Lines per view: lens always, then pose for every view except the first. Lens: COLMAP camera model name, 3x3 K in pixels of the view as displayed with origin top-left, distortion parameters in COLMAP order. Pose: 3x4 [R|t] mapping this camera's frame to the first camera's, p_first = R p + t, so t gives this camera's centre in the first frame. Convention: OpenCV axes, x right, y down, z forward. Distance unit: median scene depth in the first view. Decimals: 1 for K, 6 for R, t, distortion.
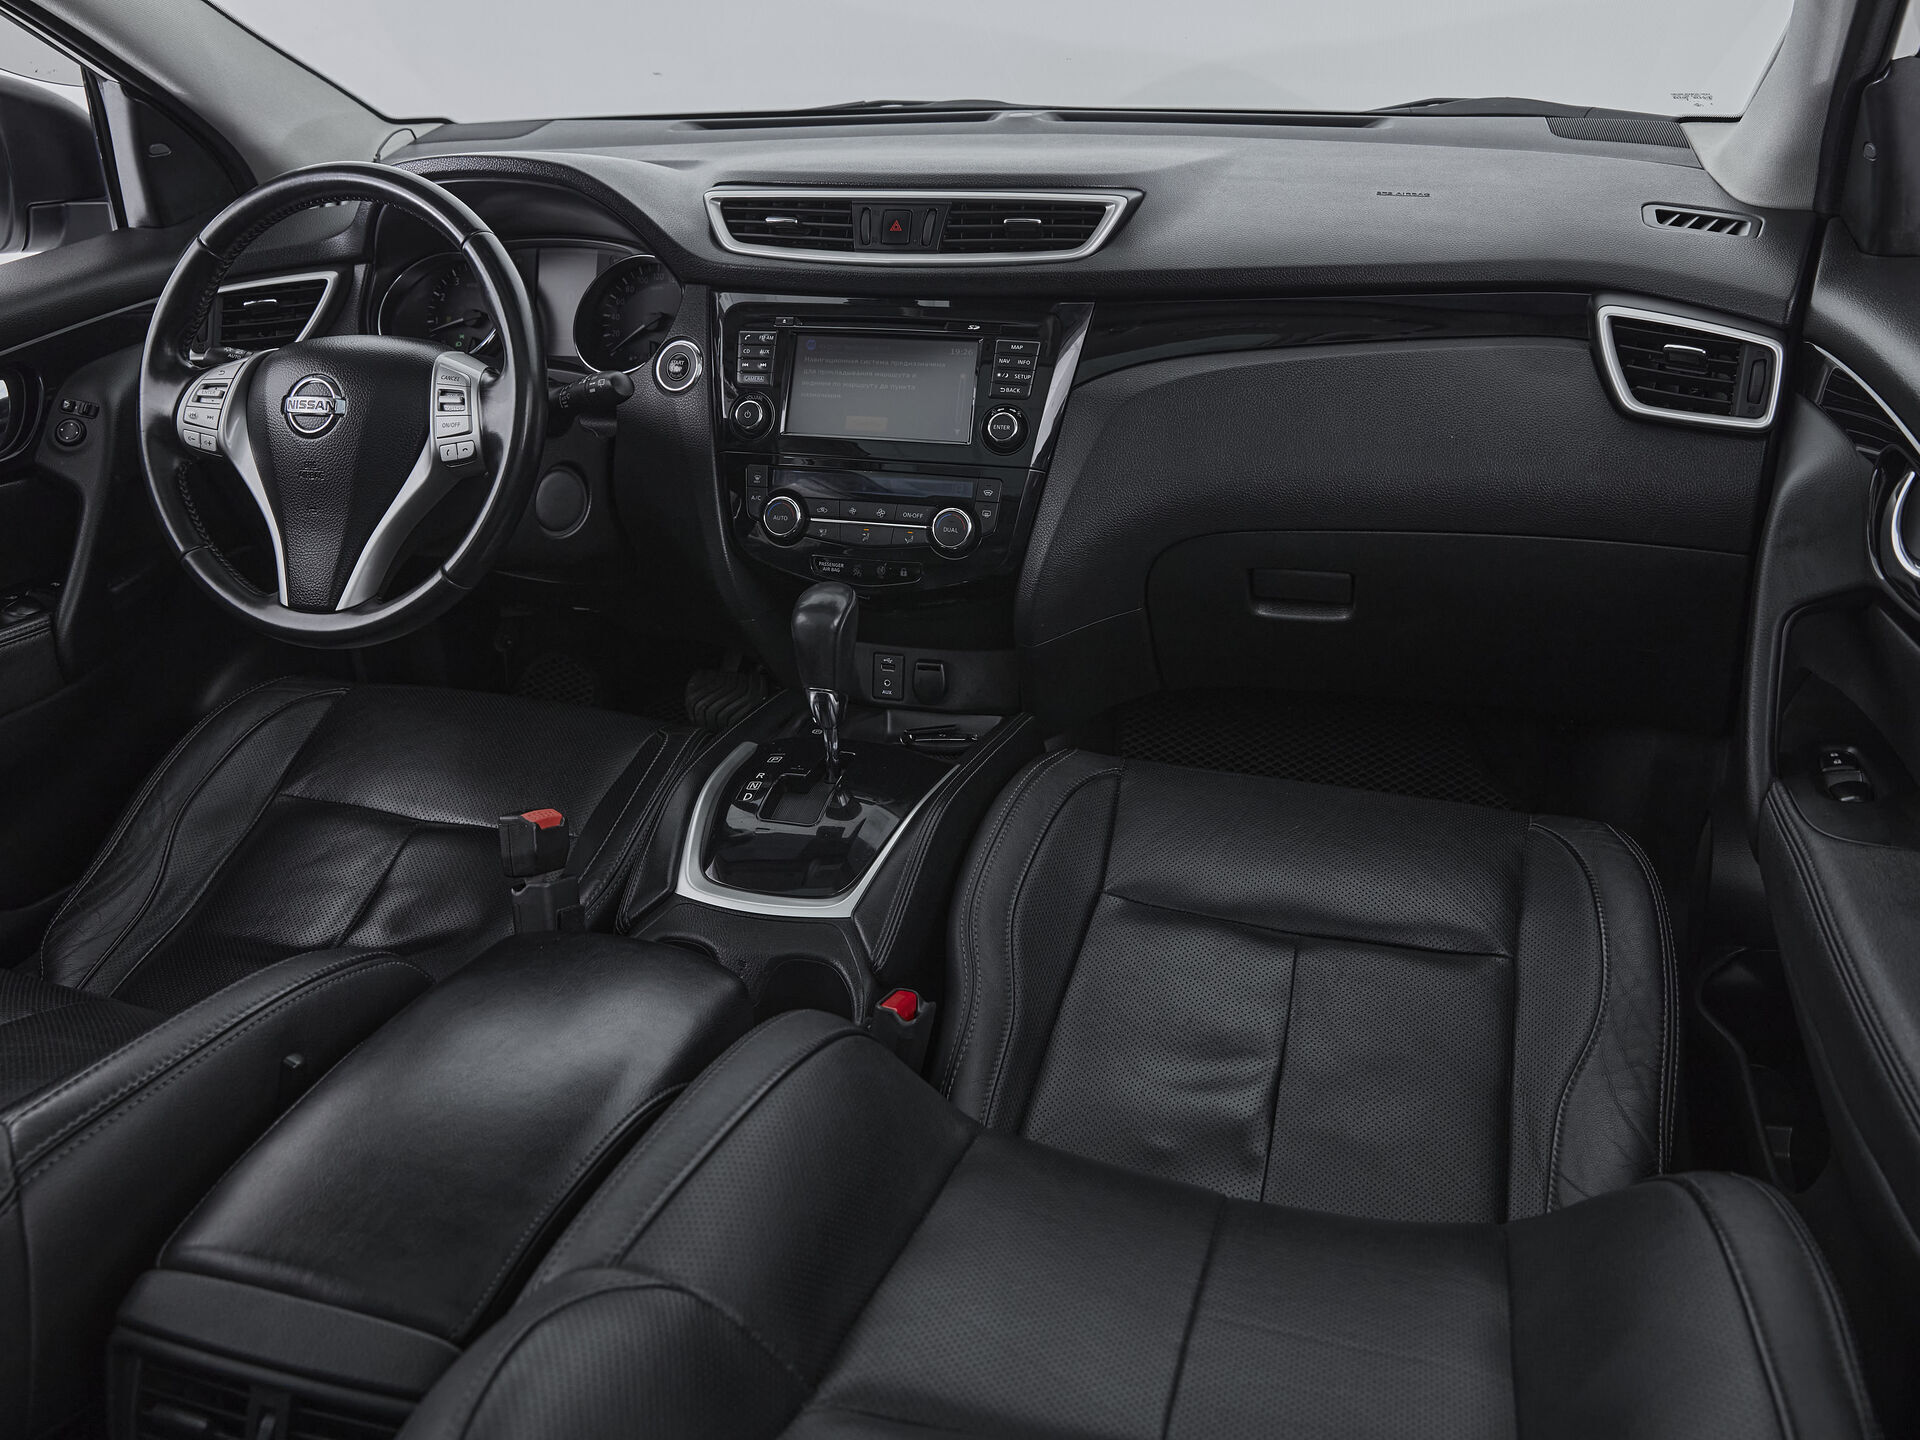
lens RADIAL K [[1619.1, 0, 960.0], [0, 1619.1, 720.0], [0, 0, 1]] dist [-0.060764, 0.005471]
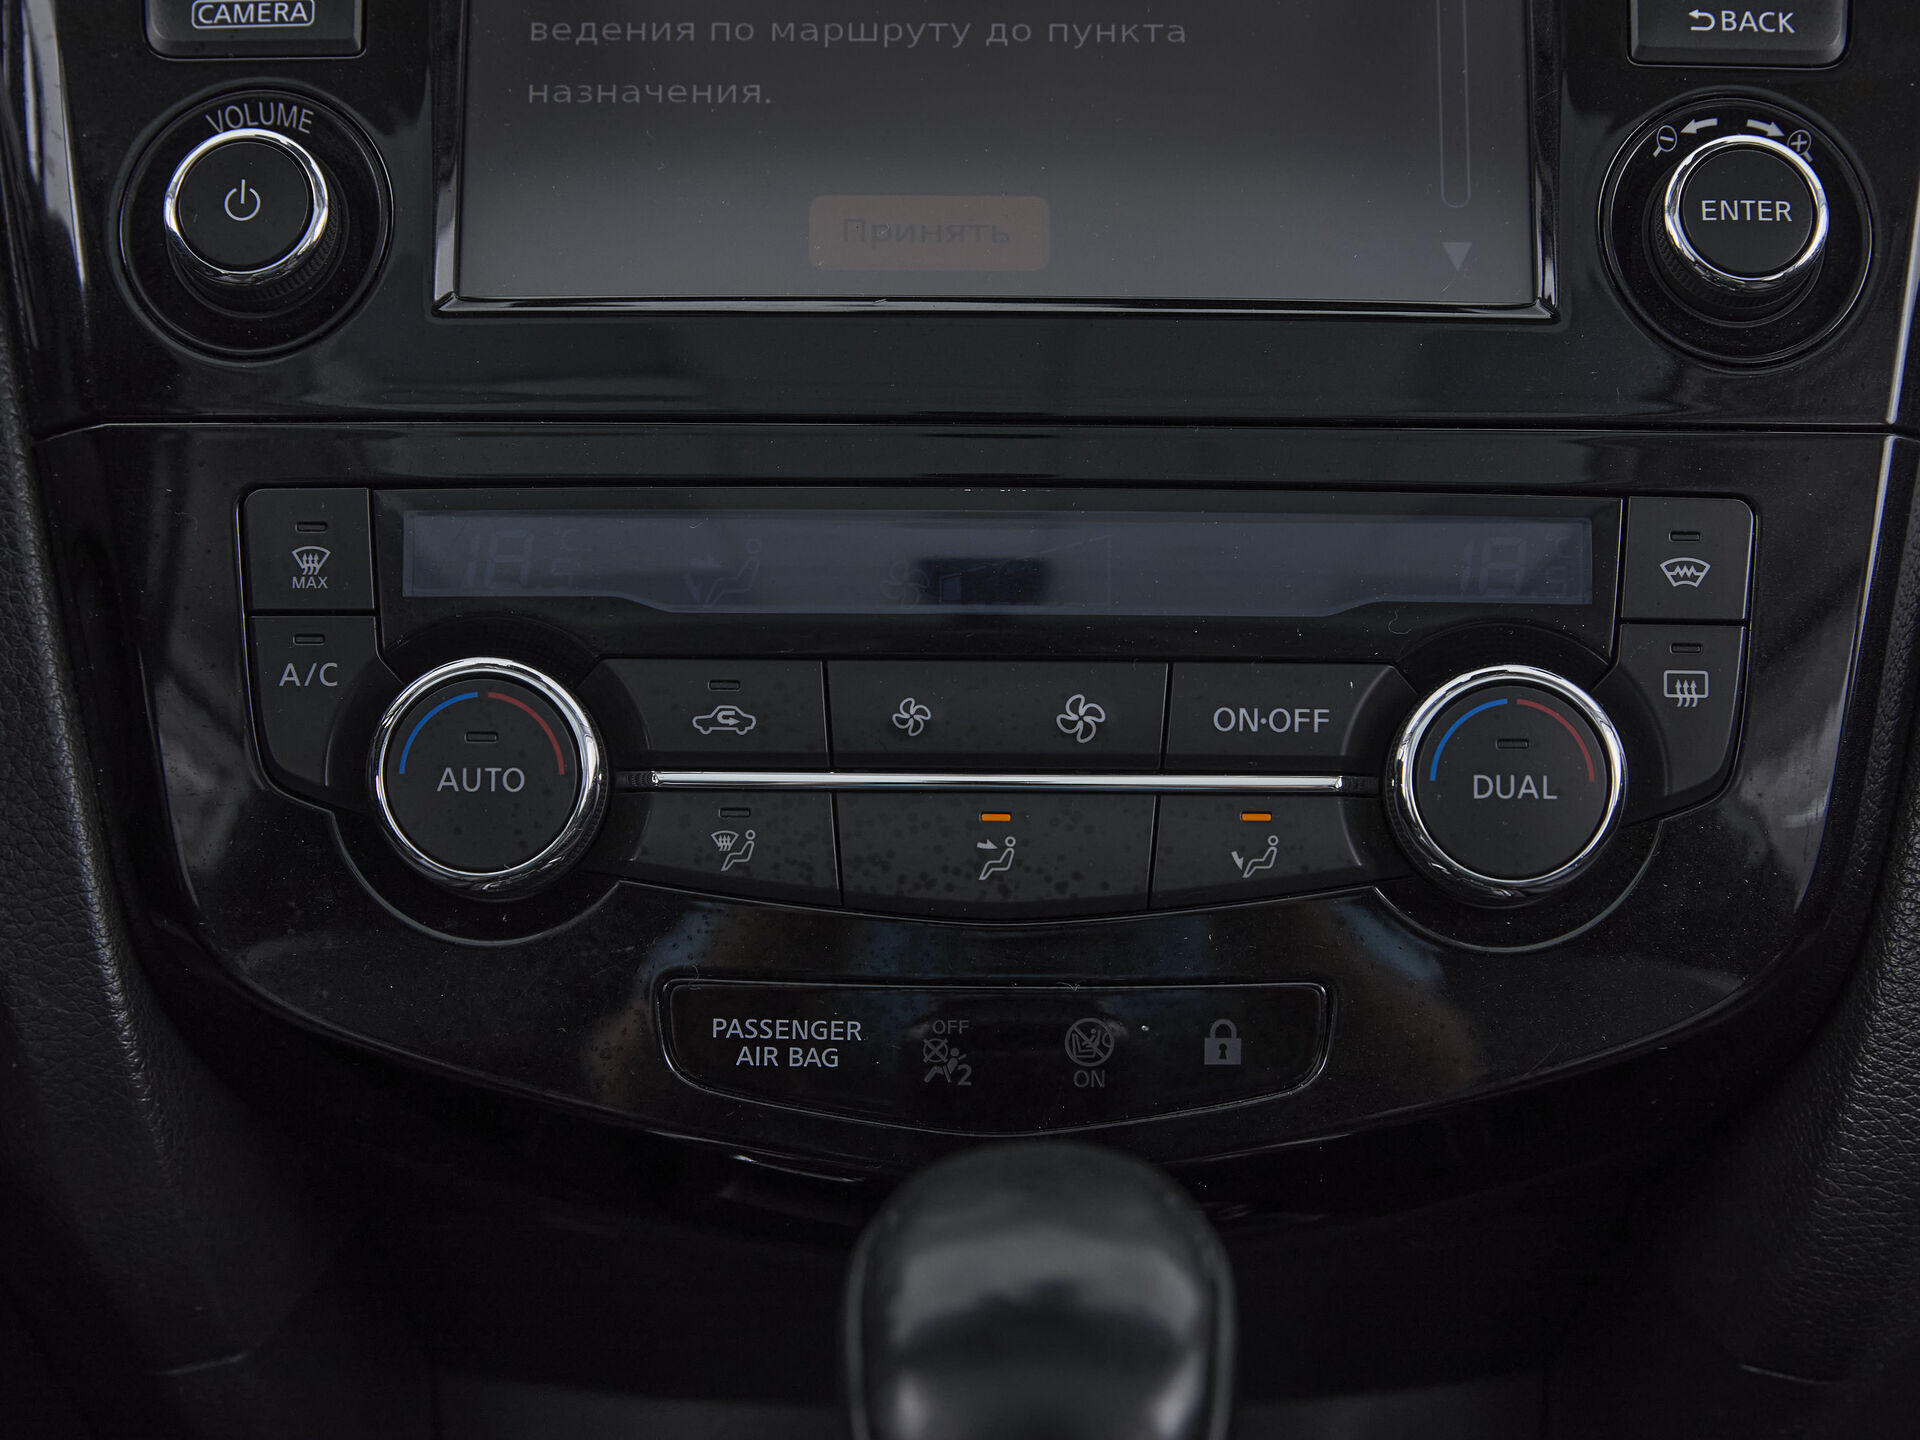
lens RADIAL K [[3829.0, 0, 960.0], [0, 3829.0, 720.0], [0, 0, 1]] dist [-0.116406, 0.054972]
pose [[0.961720, -0.053245, 0.268813, -0.174642], [0.092173, 0.986640, -0.134337, -0.073539], [-0.258068, 0.153972, 0.953778, 0.610436]]
